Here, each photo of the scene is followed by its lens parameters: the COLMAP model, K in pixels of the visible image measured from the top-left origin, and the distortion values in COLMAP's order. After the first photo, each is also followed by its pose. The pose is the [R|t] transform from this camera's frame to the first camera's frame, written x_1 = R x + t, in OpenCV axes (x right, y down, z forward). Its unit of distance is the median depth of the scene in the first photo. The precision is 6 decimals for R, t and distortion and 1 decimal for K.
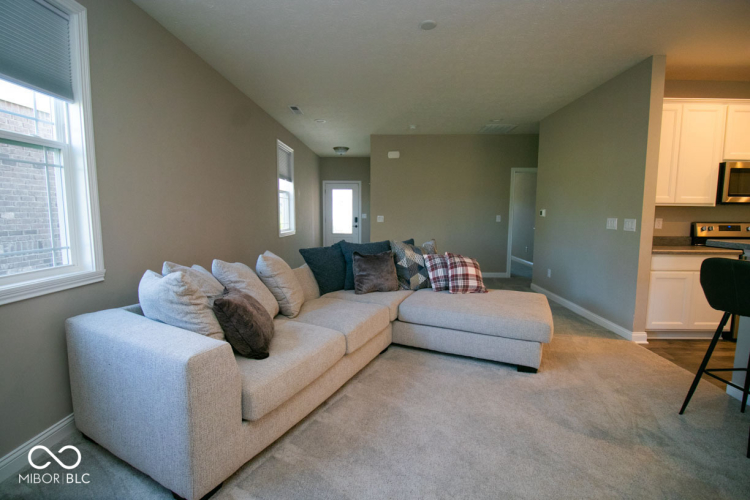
lens RADIAL K [[344.9, 0, 374.2], [0, 344.9, 247.2], [0, 0, 1]] dist [0.000120, -0.001294]
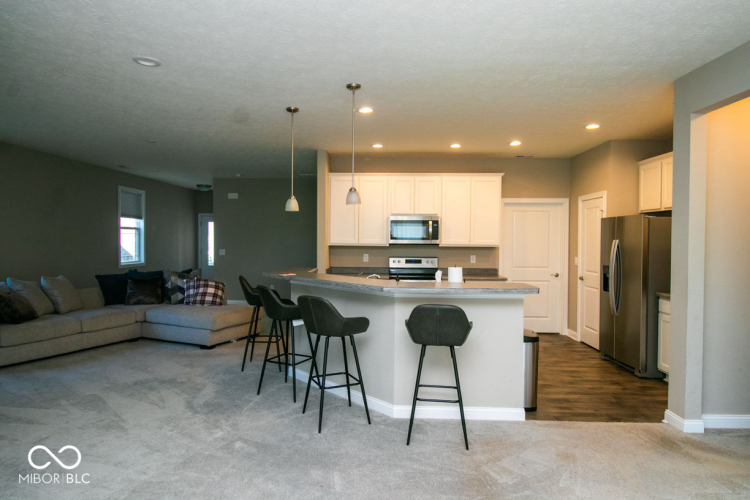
lens RADIAL K [[464.1, 0, 375.6], [0, 464.1, 248.2], [0, 0, 1]] dist [-0.008919, -0.003660]
pose [[0.999703, 0.003937, 0.024040, 0.895252], [-0.001920, 0.996516, -0.083379, 0.051657], [-0.024285, 0.083308, 0.996228, -0.928725]]
